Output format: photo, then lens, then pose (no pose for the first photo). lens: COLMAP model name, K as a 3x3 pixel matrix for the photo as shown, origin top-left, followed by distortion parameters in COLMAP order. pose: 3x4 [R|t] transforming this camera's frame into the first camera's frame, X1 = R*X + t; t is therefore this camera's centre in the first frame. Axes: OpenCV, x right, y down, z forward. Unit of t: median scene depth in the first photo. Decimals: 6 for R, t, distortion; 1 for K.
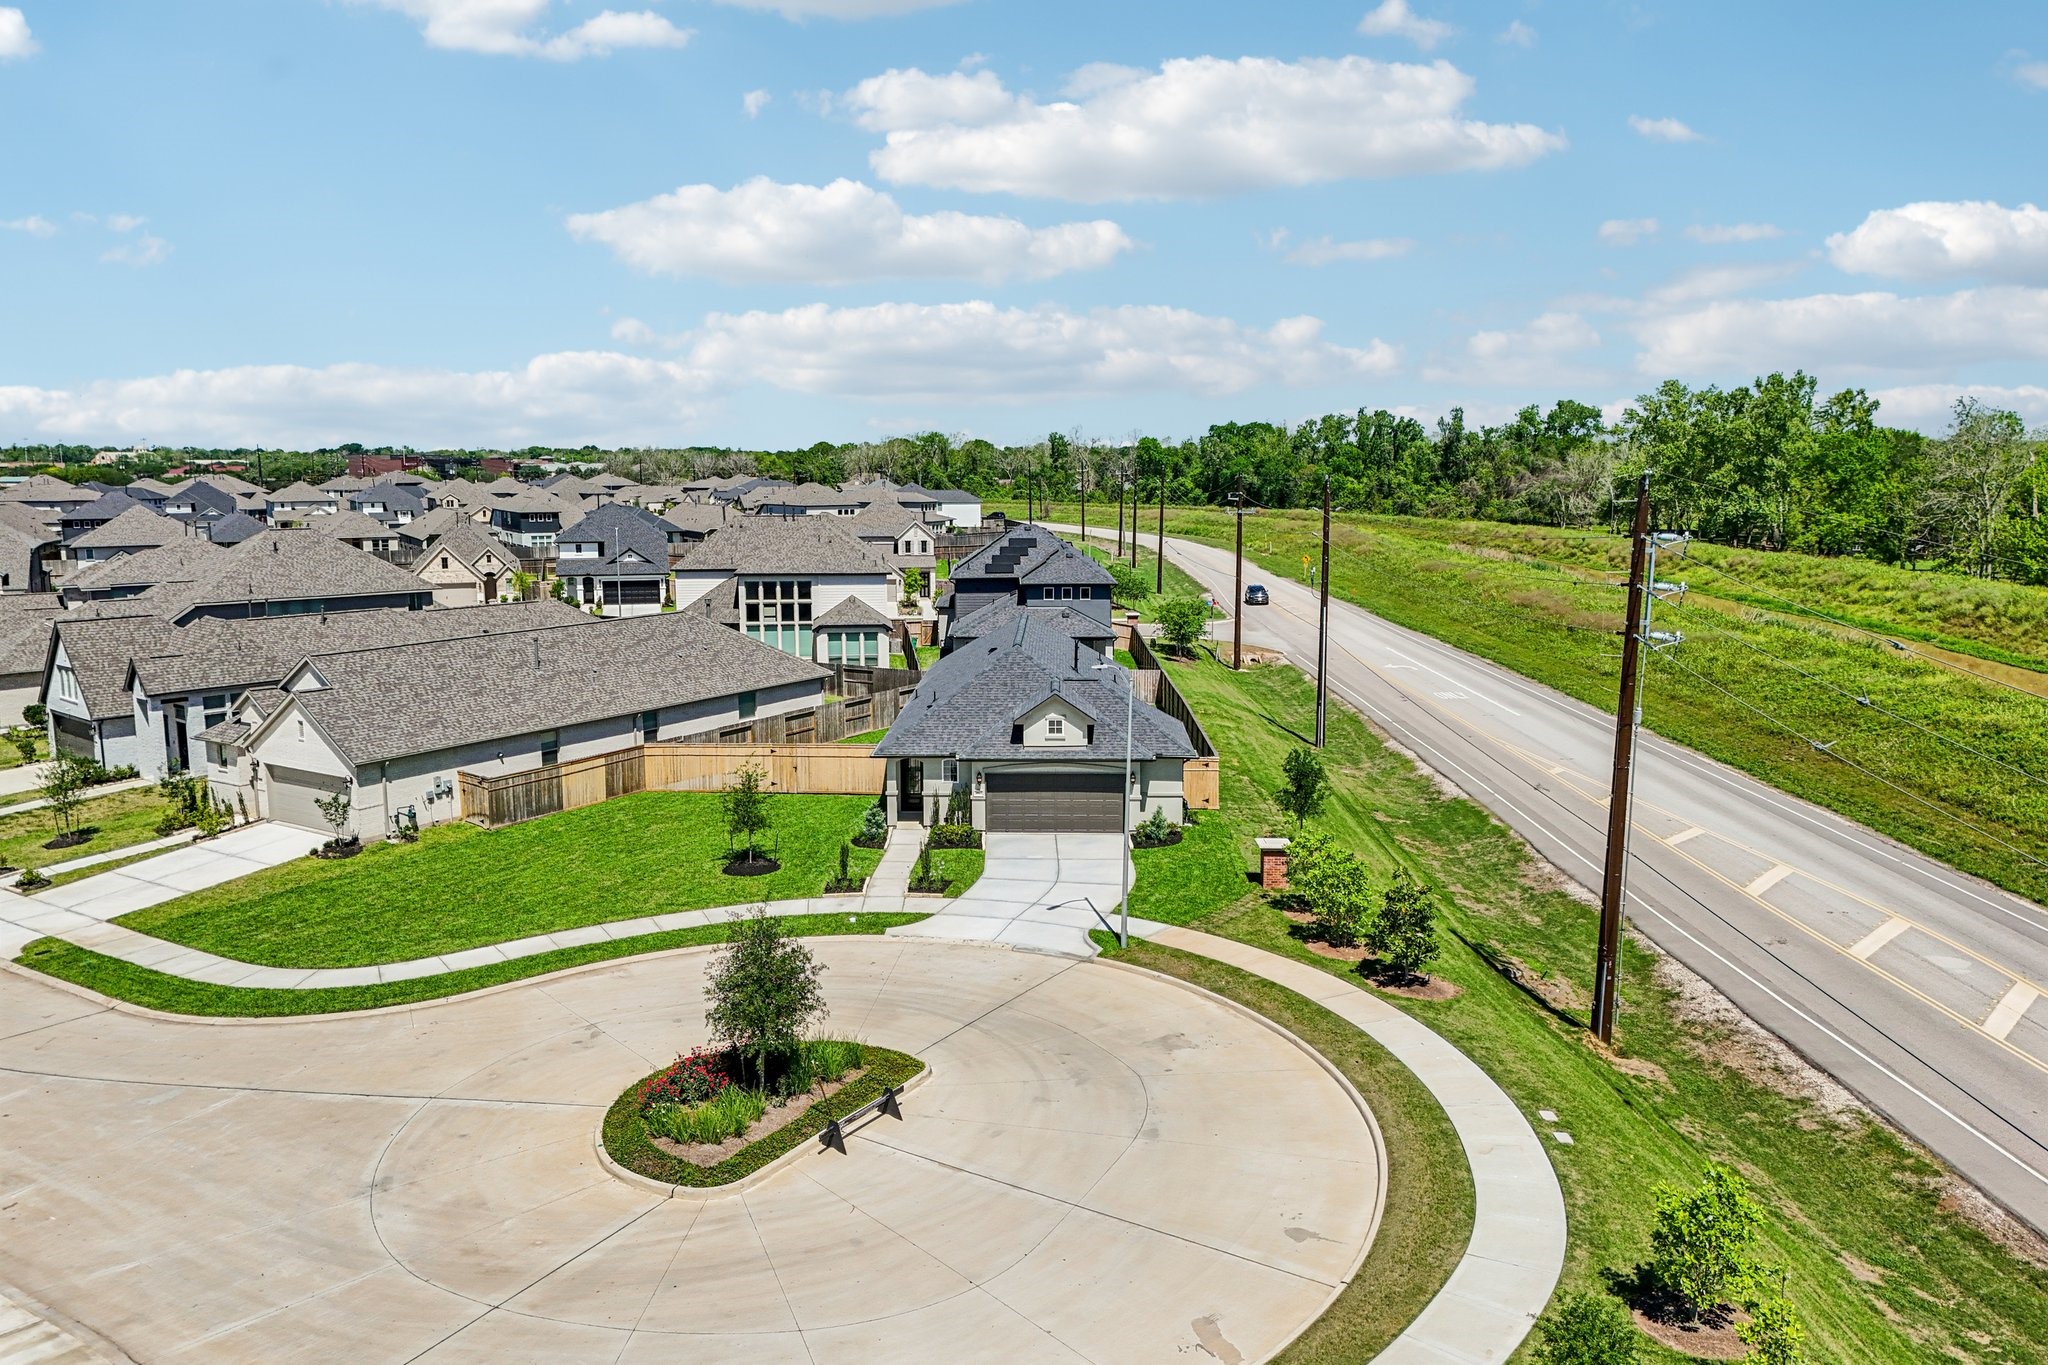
lens RADIAL K [[1534.9, 0, 1009.7], [0, 1534.9, 675.5], [0, 0, 1]] dist [0.087789, -0.105023]
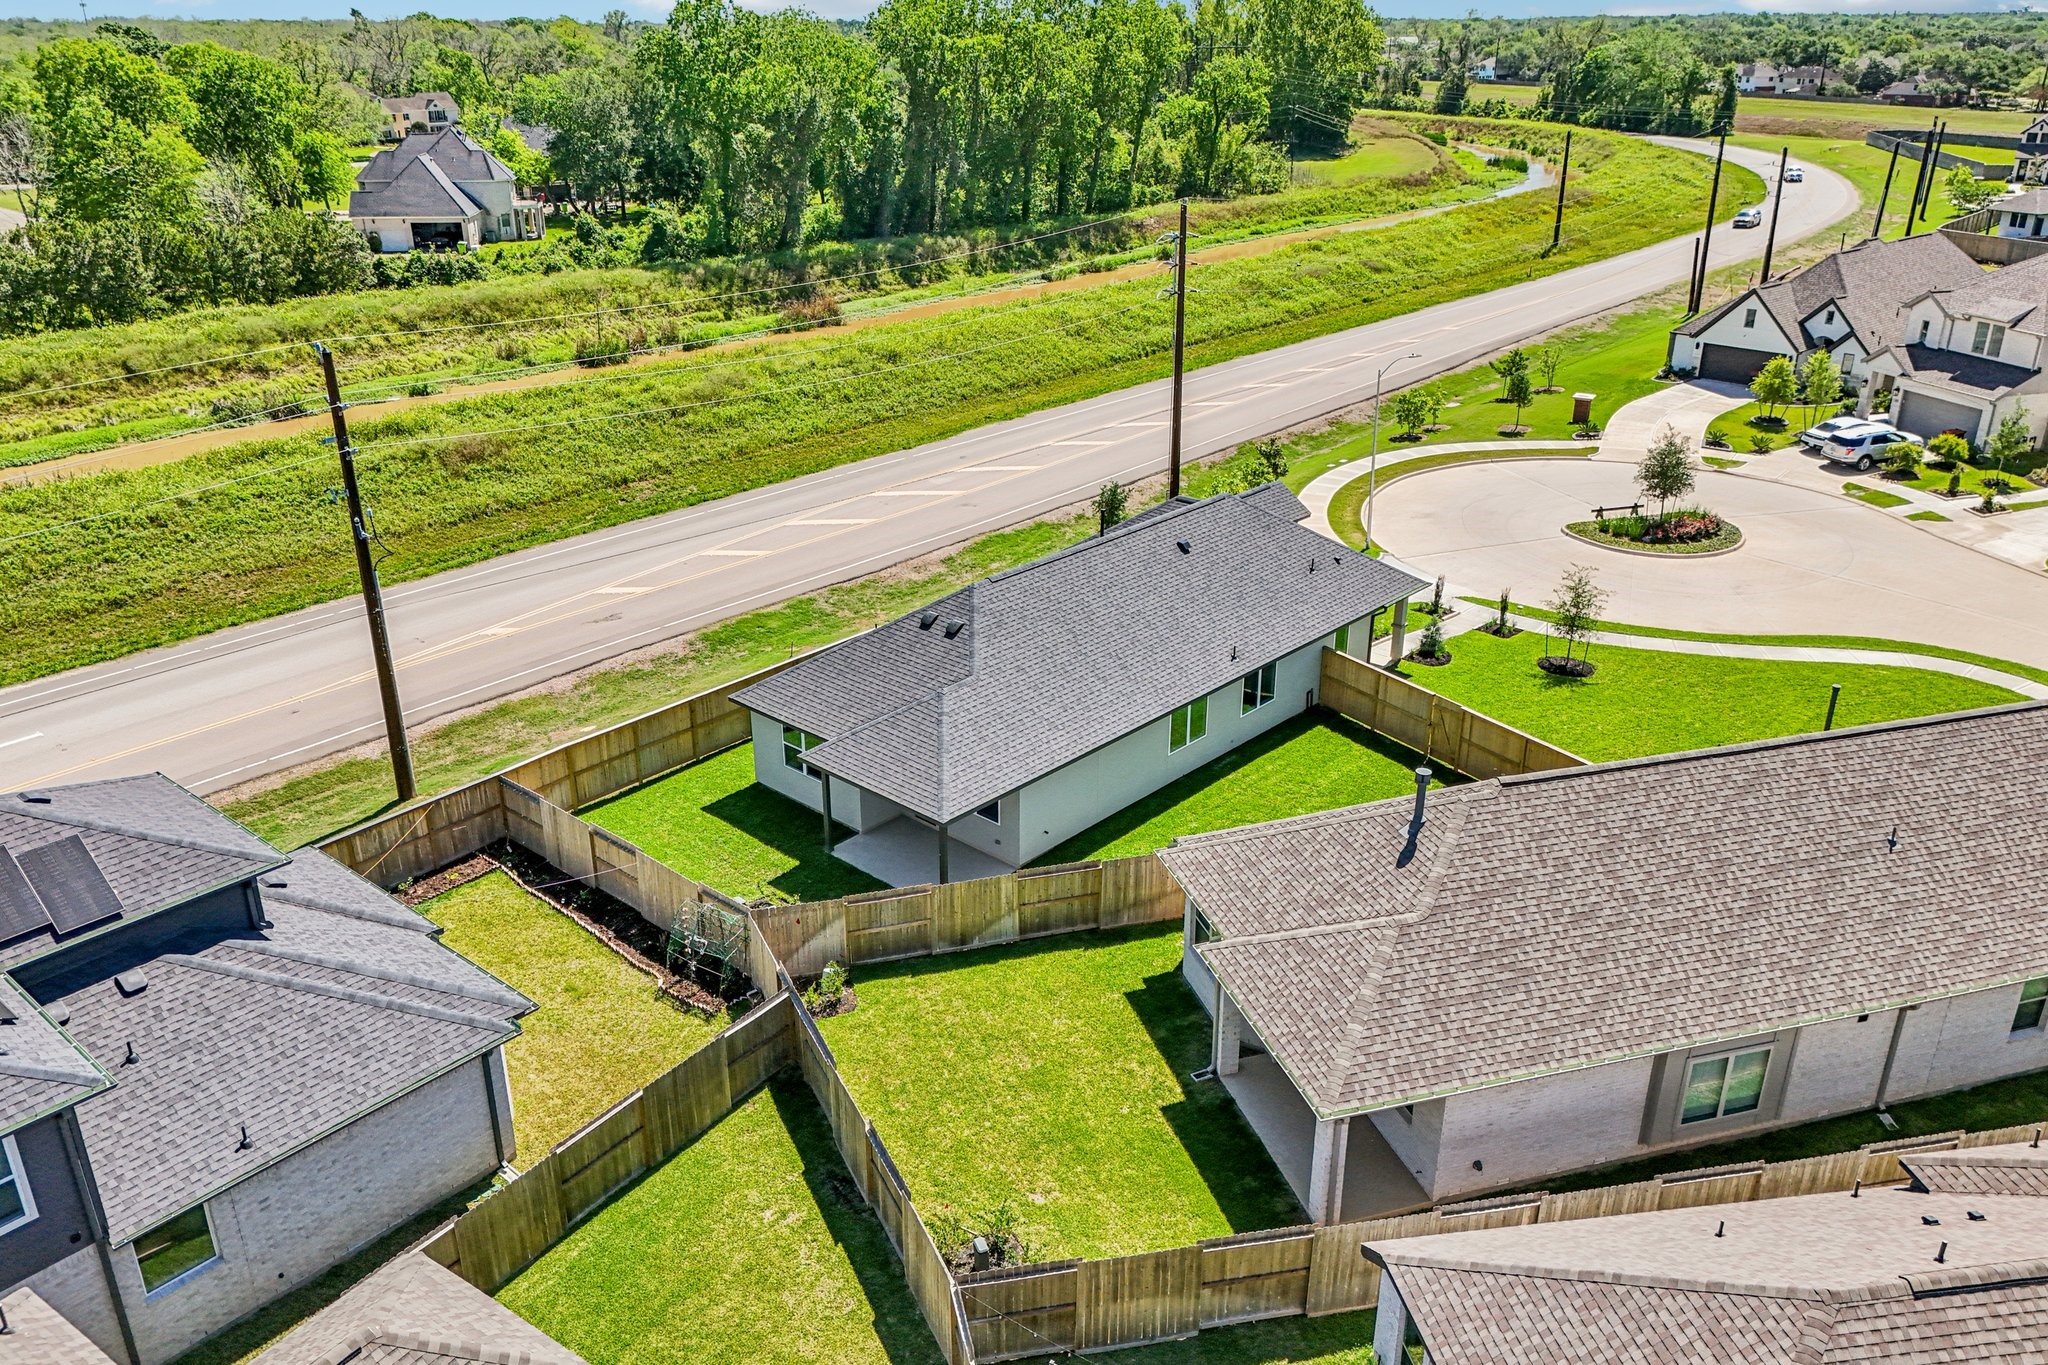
lens RADIAL K [[1536.9, 0, 1024.0], [0, 1536.9, 682.5], [0, 0, 1]] dist [0.090170, -0.101263]
pose [[-0.760721, -0.246110, 0.600610, -0.493244], [0.100440, 0.869548, 0.483527, -0.384092], [-0.641260, 0.428155, -0.636764, 1.795810]]
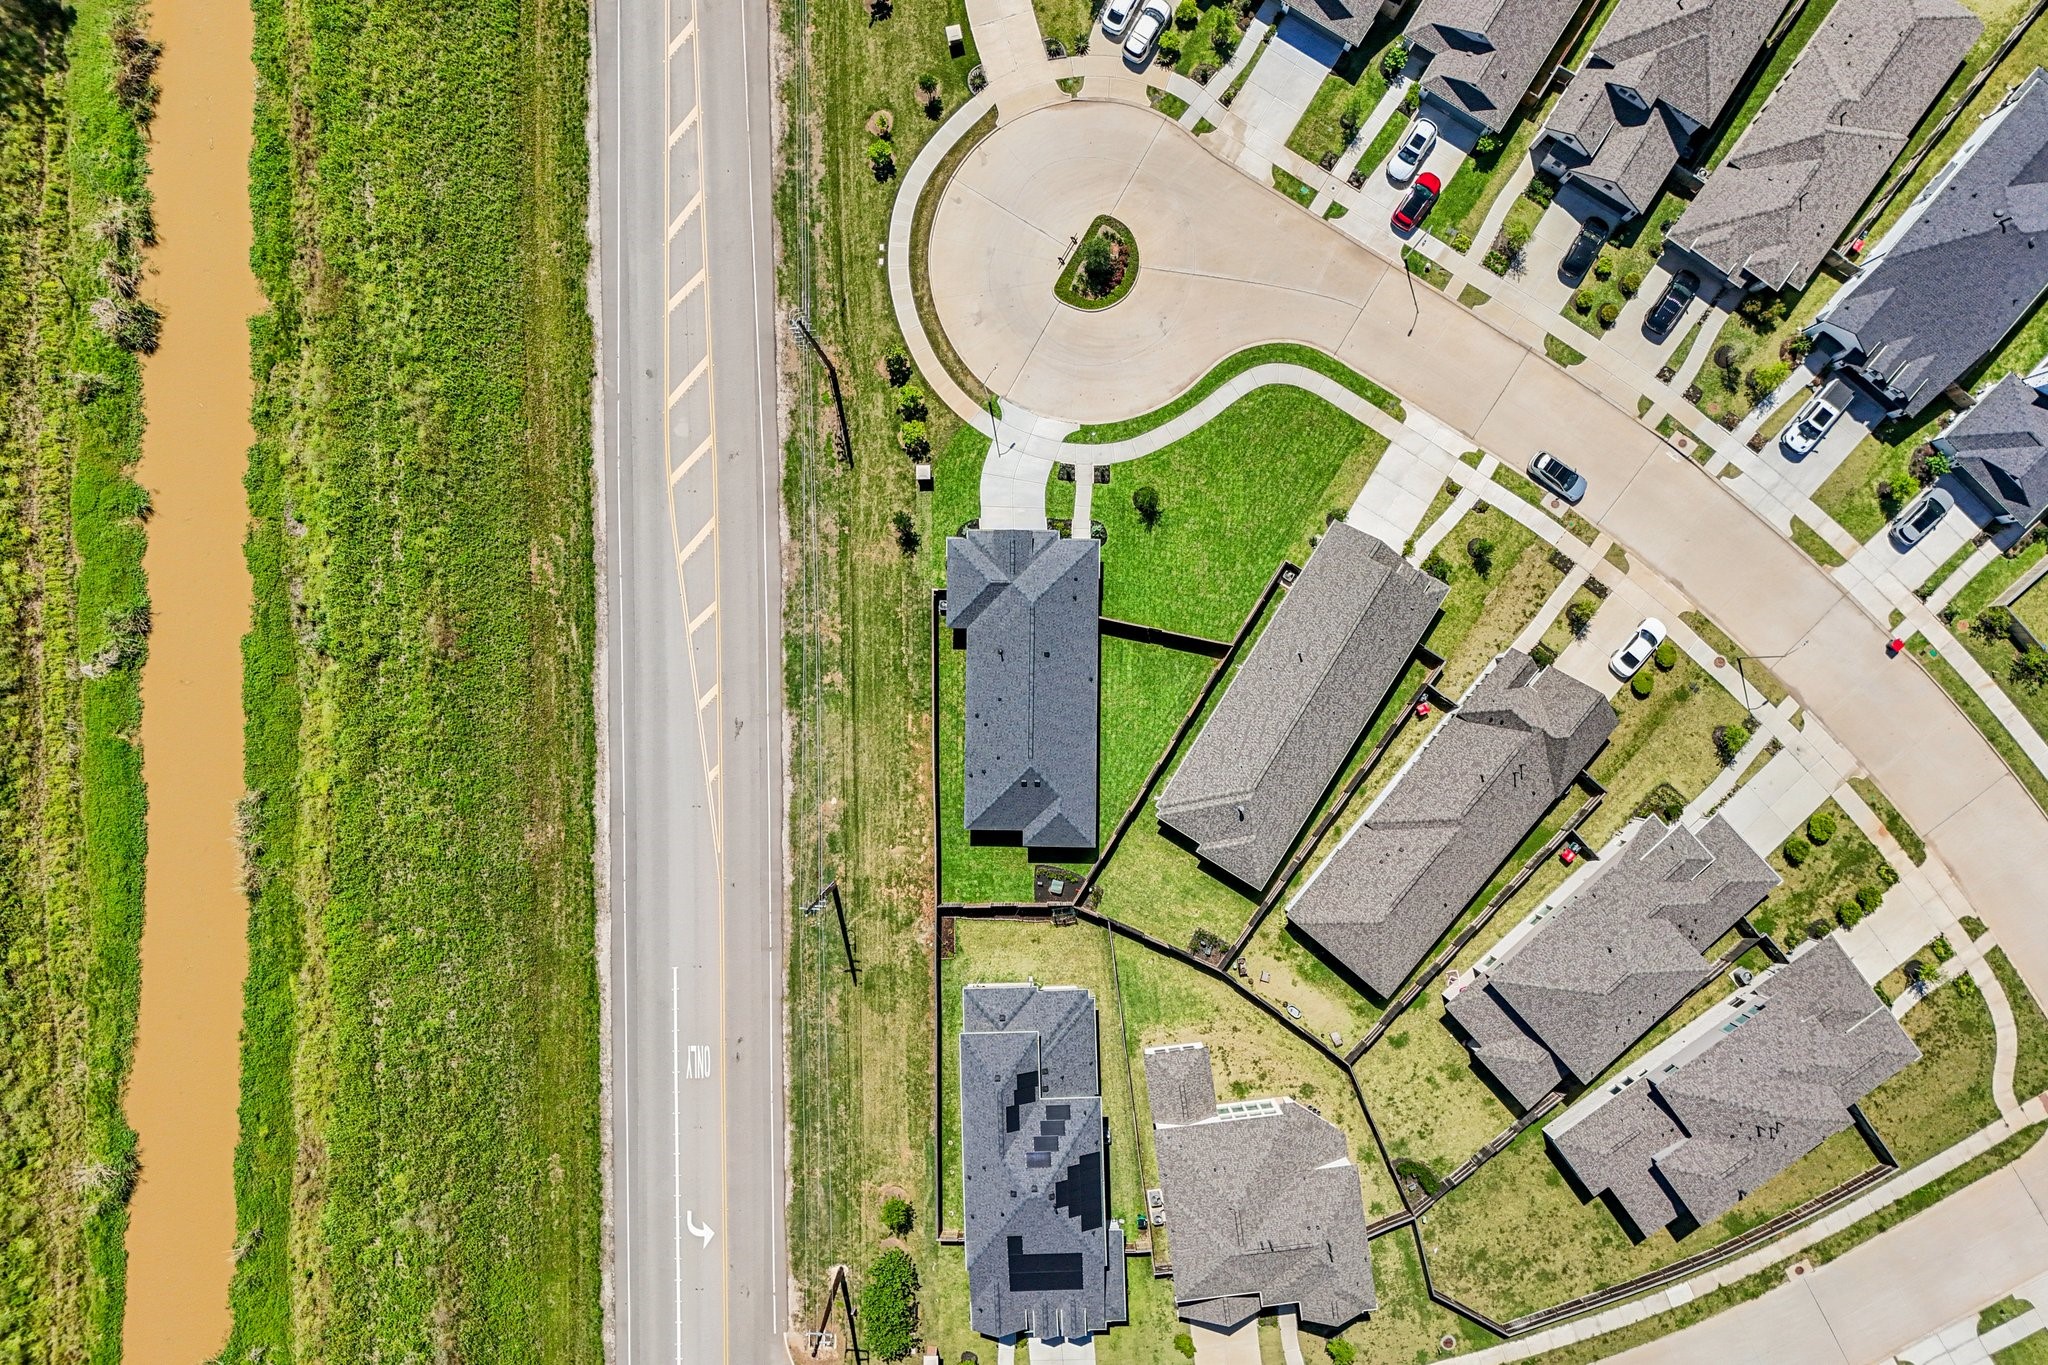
lens RADIAL K [[1536.9, 0, 1024.0], [0, 1536.9, 682.5], [0, 0, 1]] dist [0.090170, -0.101263]
pose [[-0.999604, 0.023457, 0.015539, -0.014266], [0.011824, -0.150959, 0.988469, -2.075596], [0.025532, 0.988262, 0.150622, 0.865055]]
